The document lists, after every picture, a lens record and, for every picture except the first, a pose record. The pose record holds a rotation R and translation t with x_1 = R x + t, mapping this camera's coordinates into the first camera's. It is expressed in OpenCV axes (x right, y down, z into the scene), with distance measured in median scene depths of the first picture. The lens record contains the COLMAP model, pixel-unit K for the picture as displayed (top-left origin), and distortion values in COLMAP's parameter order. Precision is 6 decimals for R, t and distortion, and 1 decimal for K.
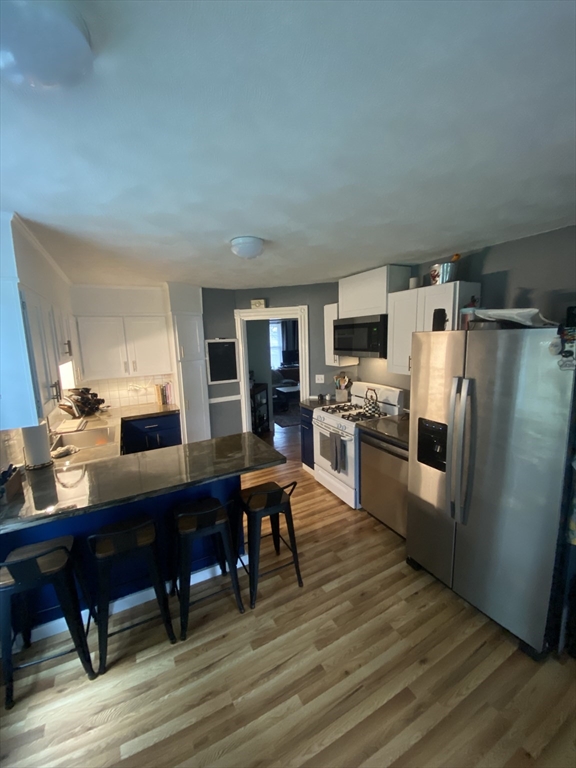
lens RADIAL K [[314.0, 0, 288.0], [0, 314.0, 384.0], [0, 0, 1]] dist [0.012172, -0.014562]
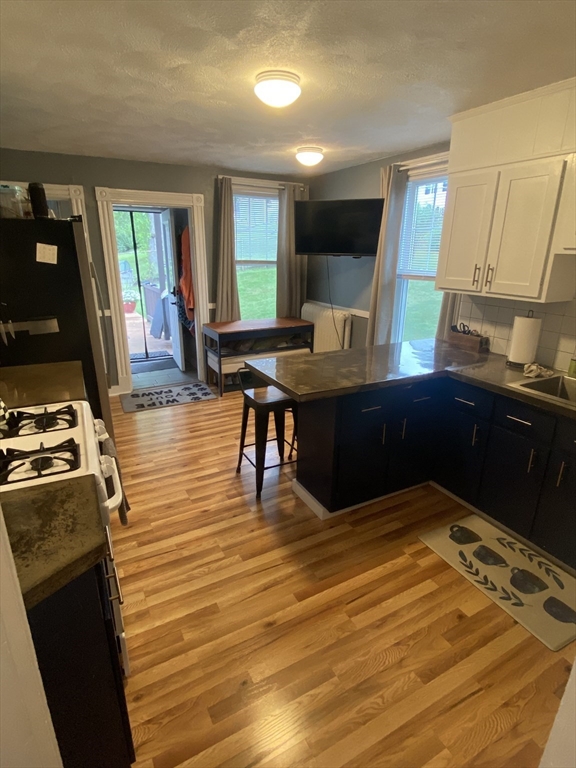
lens RADIAL K [[409.0, 0, 288.0], [0, 409.0, 384.0], [0, 0, 1]] dist [-0.006791, 0.000284]
pose [[-0.999670, 0.023761, 0.009742, -0.134359], [0.025583, 0.888371, 0.458412, -0.223405], [0.002238, 0.458510, -0.888686, 1.950069]]
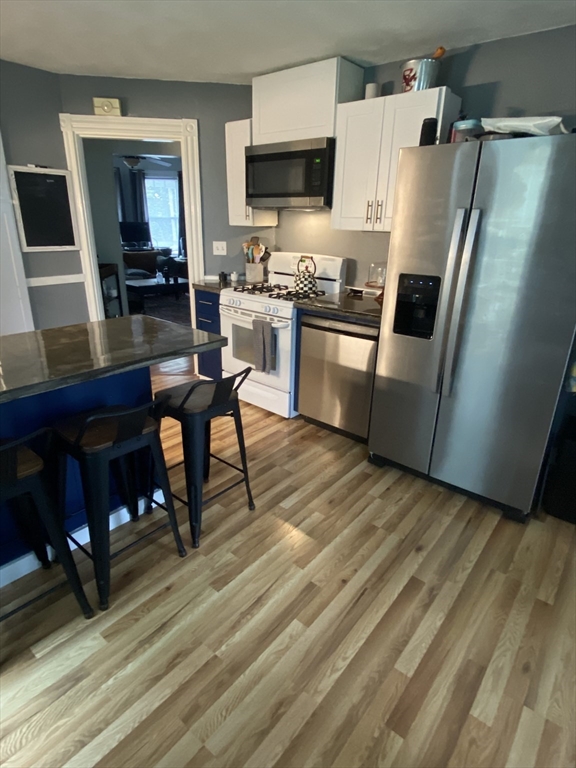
lens RADIAL K [[427.9, 0, 288.0], [0, 427.9, 384.0], [0, 0, 1]] dist [0.093655, -0.086285]
pose [[0.923026, -0.079408, 0.376454, -0.224729], [0.003688, 0.980250, 0.197729, 0.142895], [-0.384720, -0.181121, 0.905089, 0.096577]]
